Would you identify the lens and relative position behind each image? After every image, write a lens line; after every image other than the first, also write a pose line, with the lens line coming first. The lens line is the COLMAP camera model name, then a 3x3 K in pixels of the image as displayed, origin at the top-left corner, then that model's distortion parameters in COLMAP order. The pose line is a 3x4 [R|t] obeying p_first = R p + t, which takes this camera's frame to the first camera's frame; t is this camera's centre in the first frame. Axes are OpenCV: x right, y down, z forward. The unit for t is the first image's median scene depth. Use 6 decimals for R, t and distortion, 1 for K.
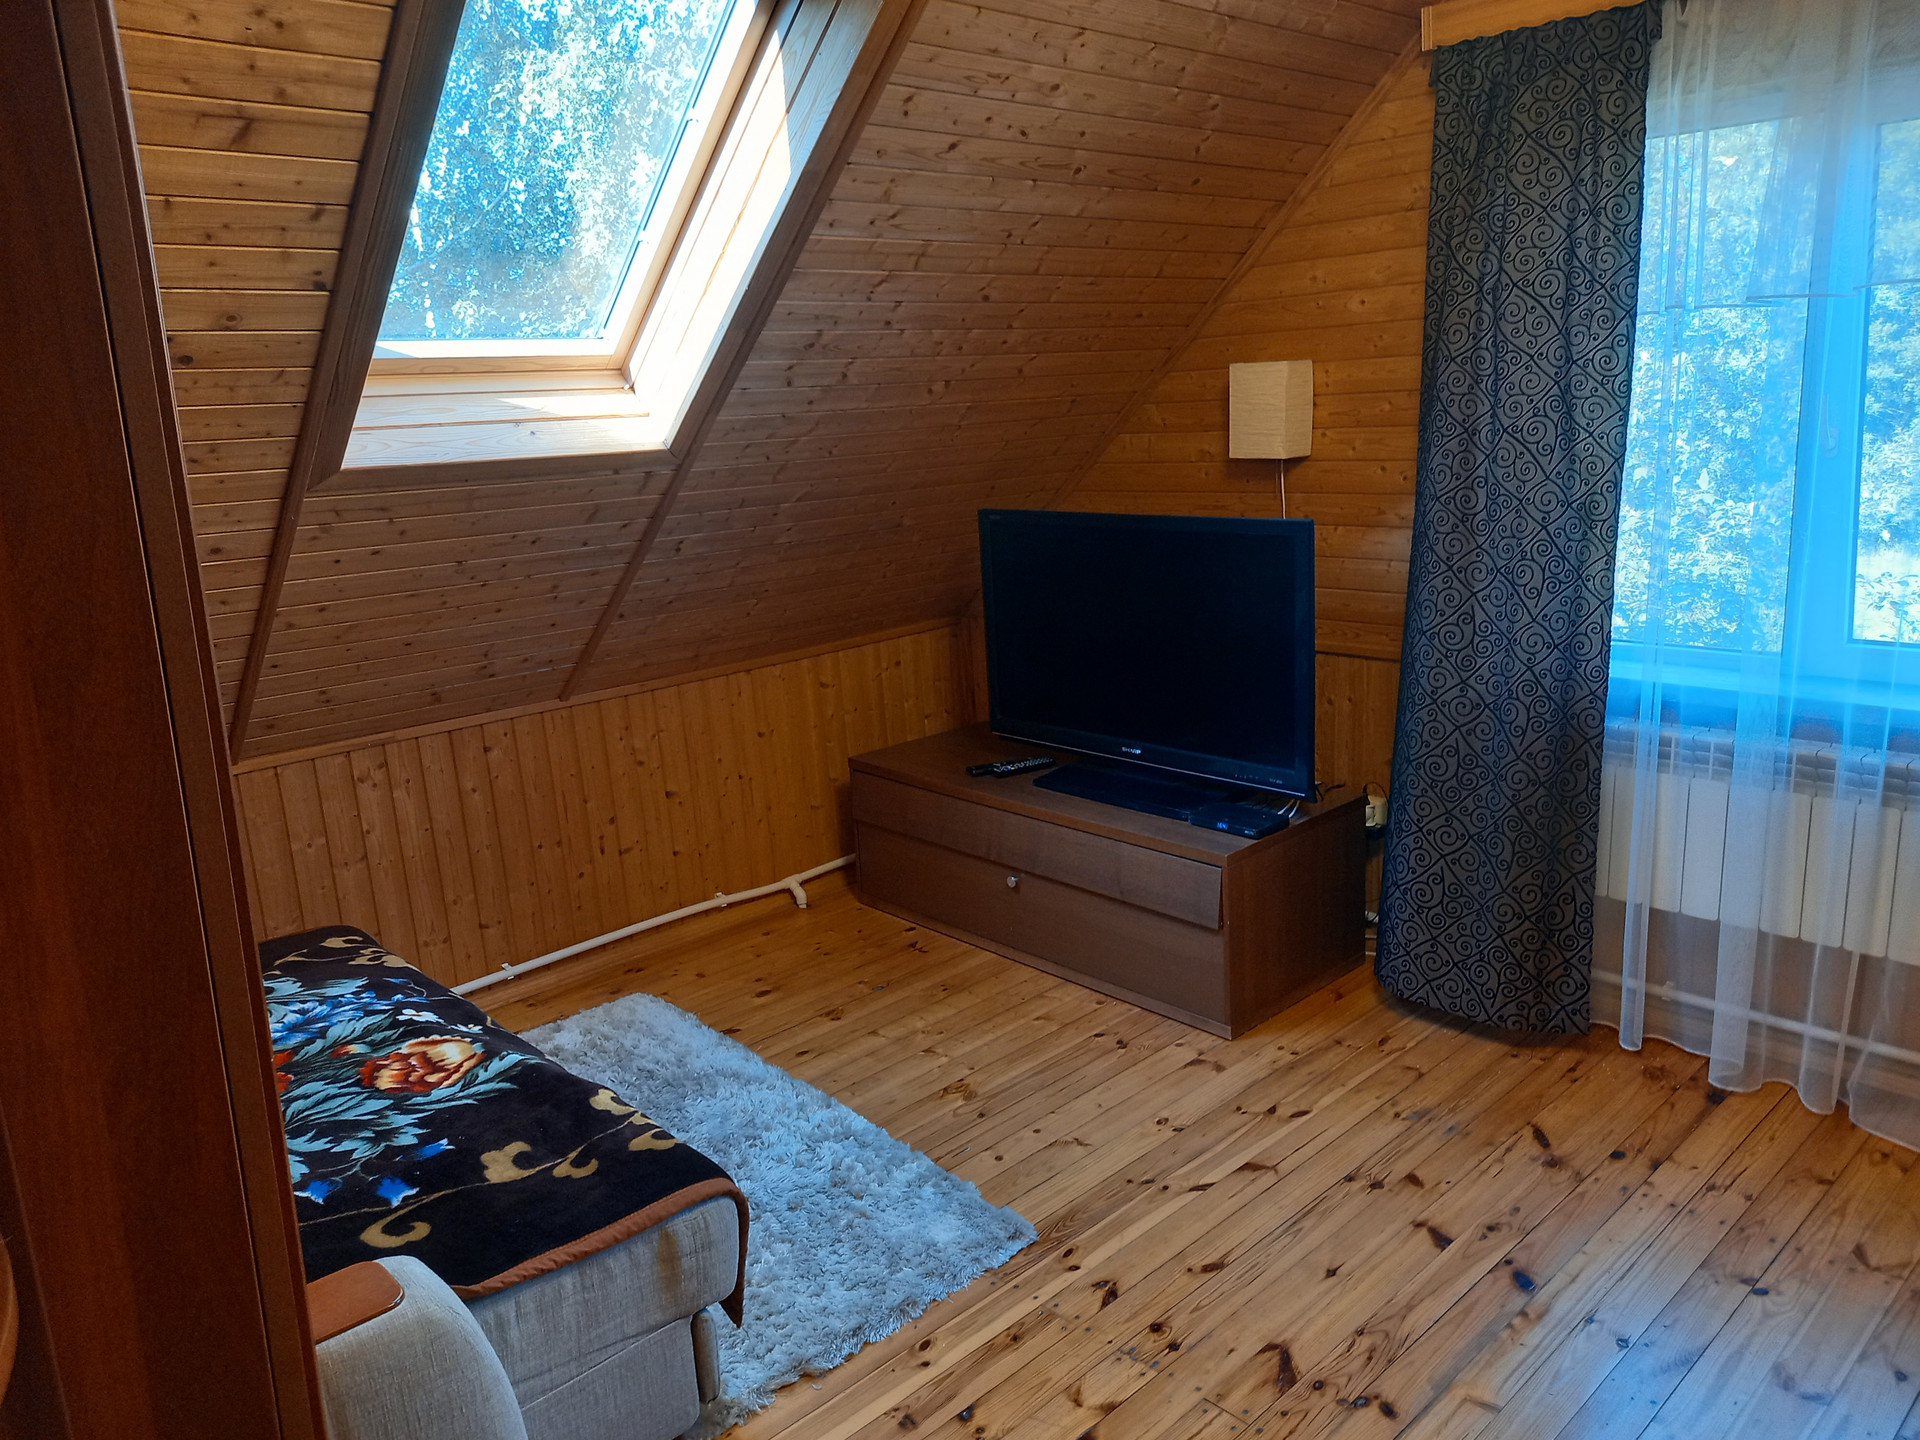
lens RADIAL K [[1387.7, 0, 959.4], [0, 1387.7, 716.6], [0, 0, 1]] dist [0.039345, -0.044091]
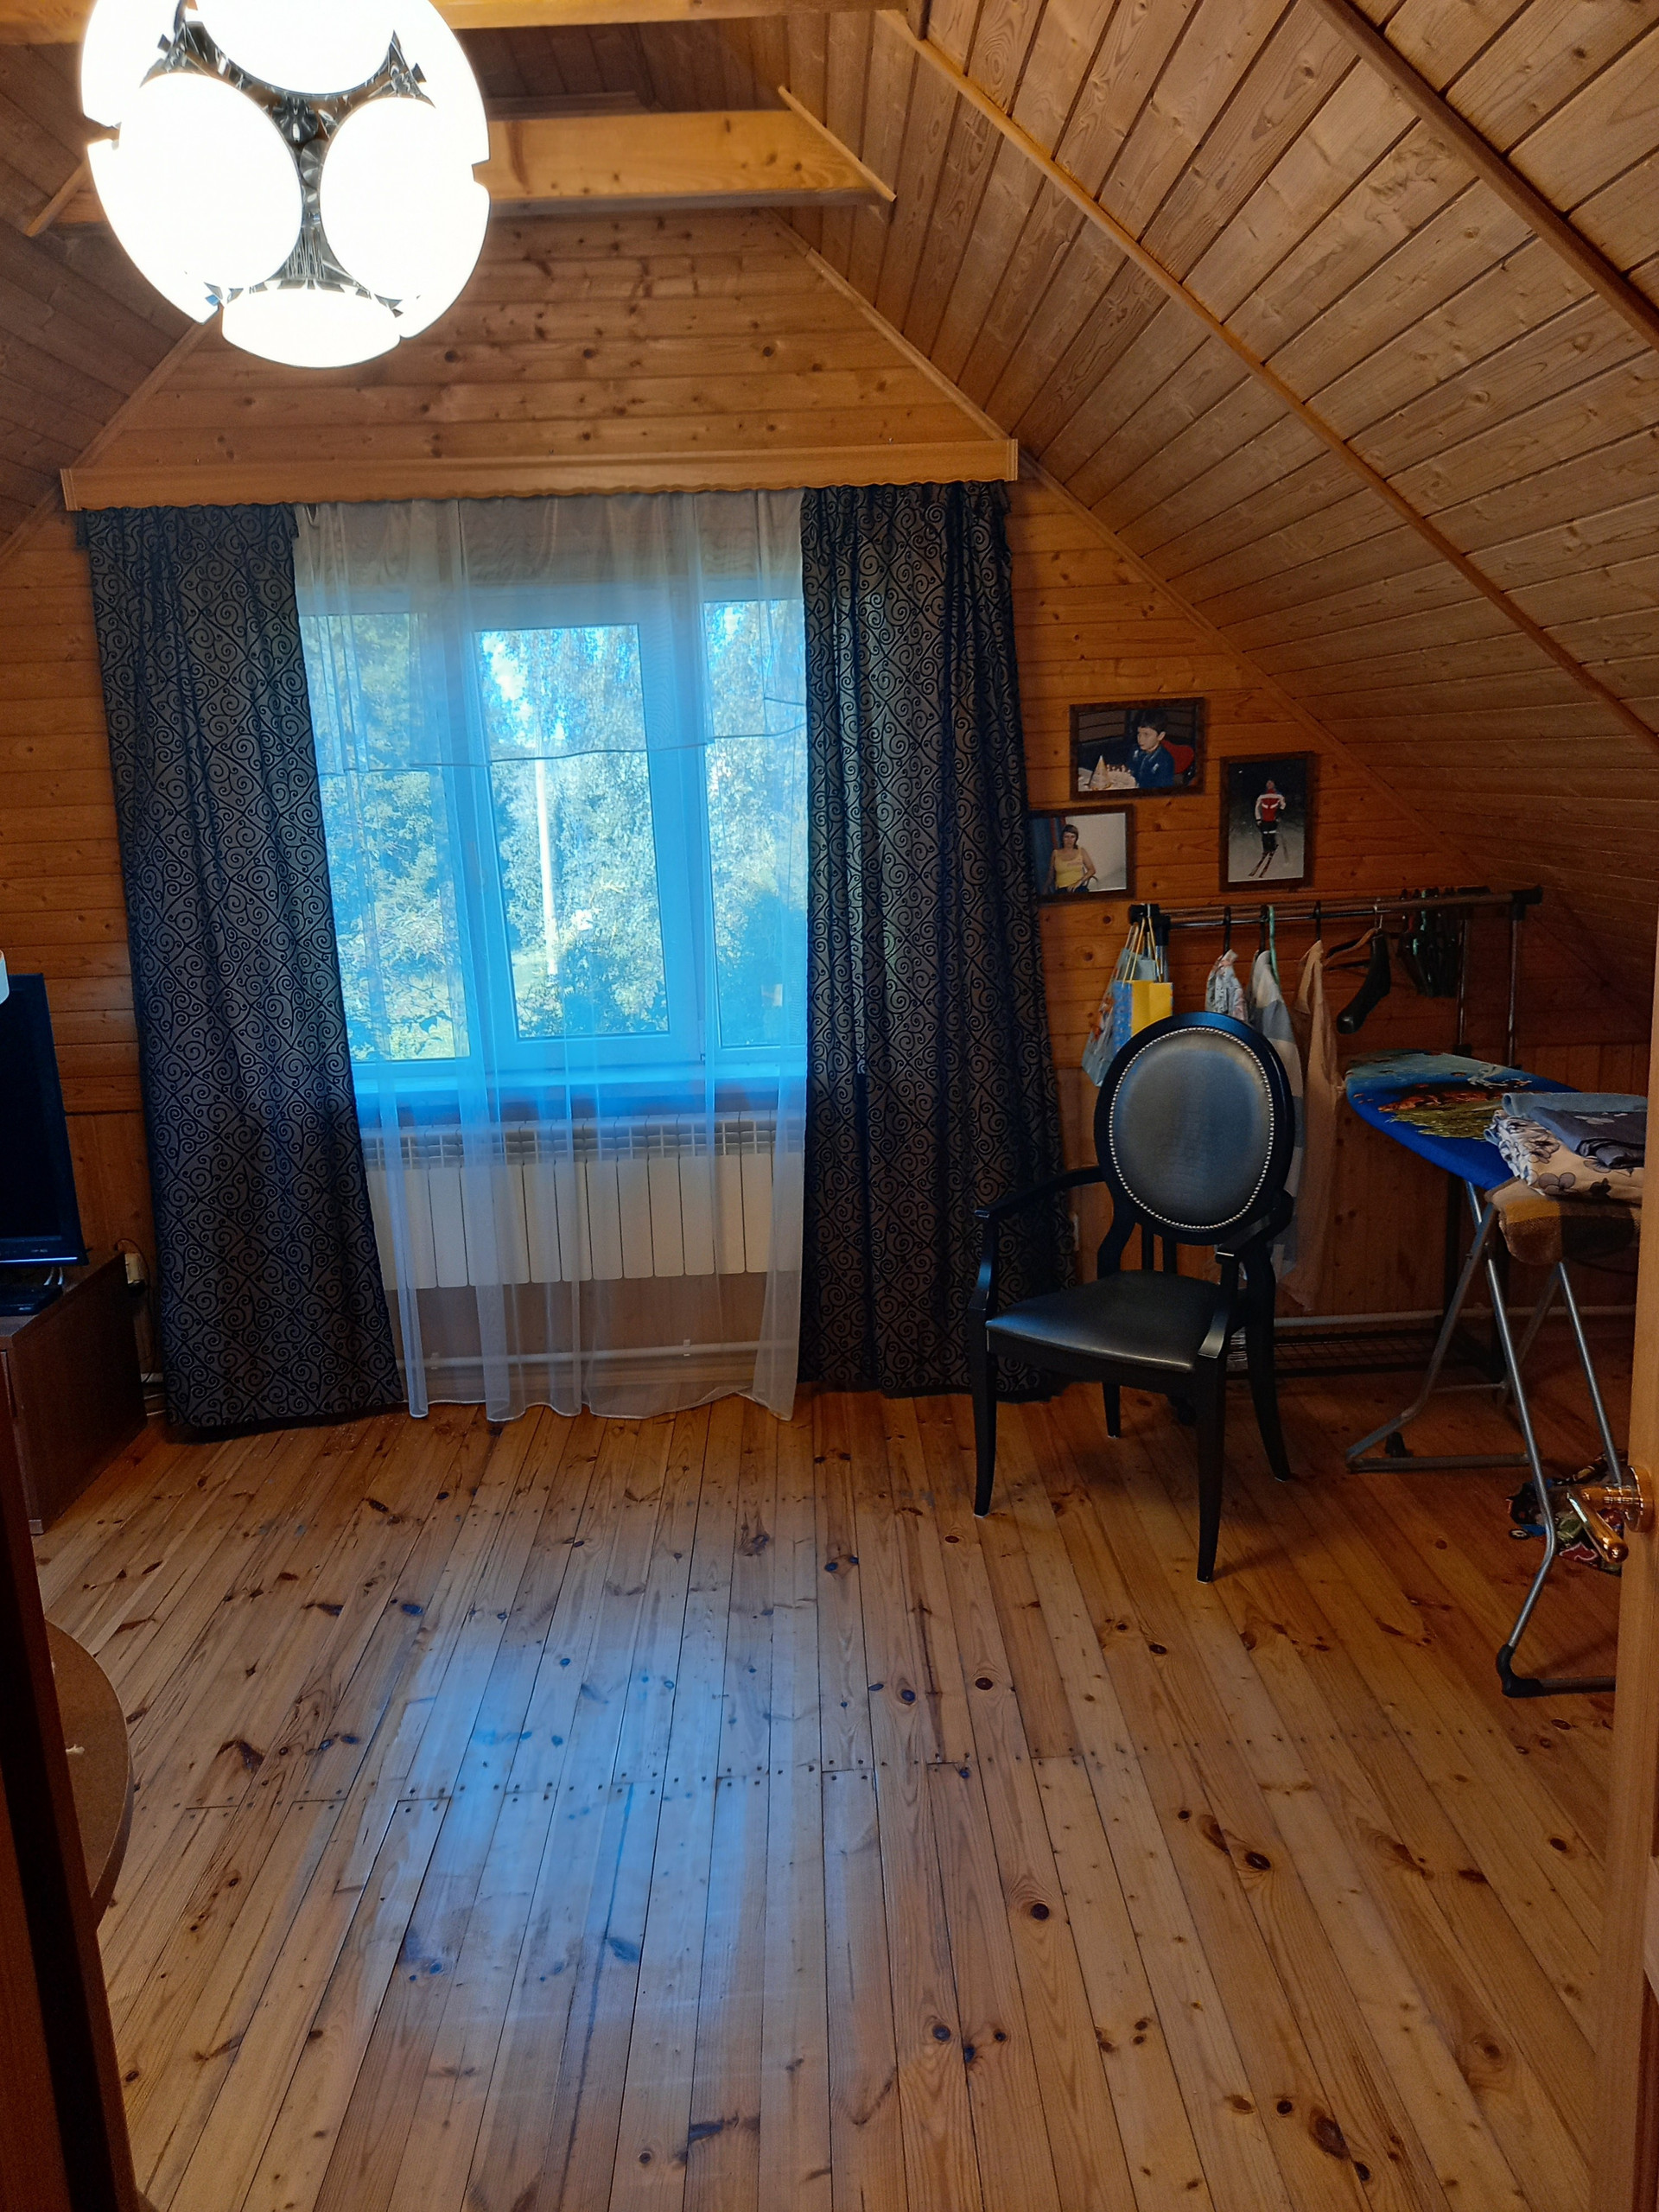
lens RADIAL K [[1598.8, 0, 790.6], [0, 1598.8, 1104.1], [0, 0, 1]] dist [0.039345, -0.044091]
pose [[0.687607, -0.129511, 0.714439, -0.224102], [0.168668, 0.985538, 0.016322, 0.019796], [-0.706221, 0.109279, 0.699507, -0.157557]]
